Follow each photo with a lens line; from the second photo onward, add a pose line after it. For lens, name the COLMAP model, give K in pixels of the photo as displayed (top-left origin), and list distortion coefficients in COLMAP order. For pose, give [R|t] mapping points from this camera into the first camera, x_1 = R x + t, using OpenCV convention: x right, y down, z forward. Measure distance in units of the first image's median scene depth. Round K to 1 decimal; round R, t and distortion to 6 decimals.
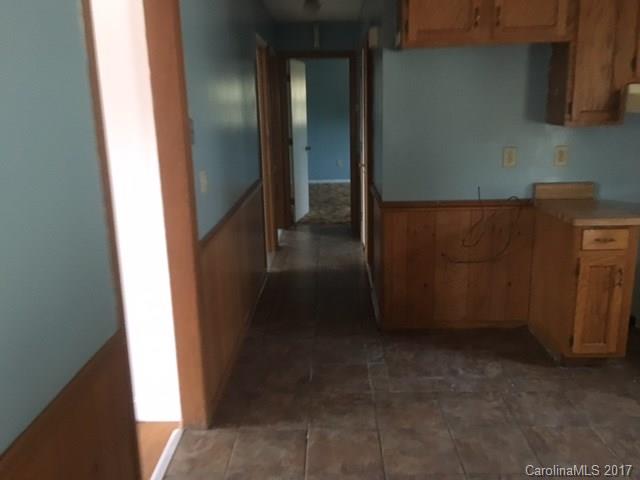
lens RADIAL K [[533.6, 0, 320.0], [0, 533.6, 240.0], [0, 0, 1]] dist [0.007408, -0.008318]
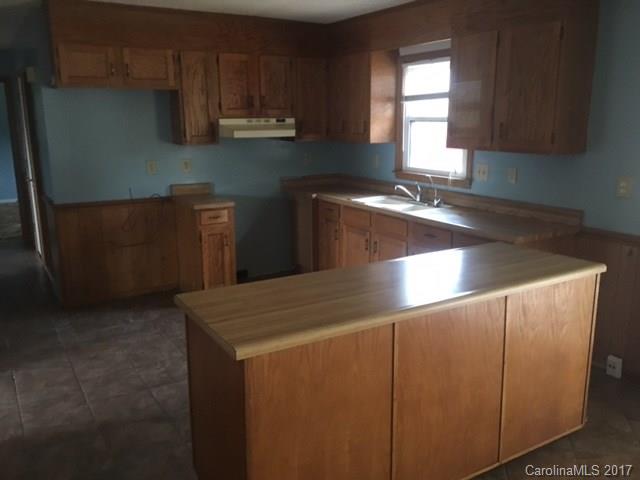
lens RADIAL K [[533.6, 0, 320.0], [0, 533.6, 240.0], [0, 0, 1]] dist [0.007408, -0.008318]
pose [[0.833361, -0.098177, 0.543939, -0.063544], [0.118275, 0.992979, -0.001981, 0.101113], [-0.539926, 0.065985, 0.839122, -0.453633]]
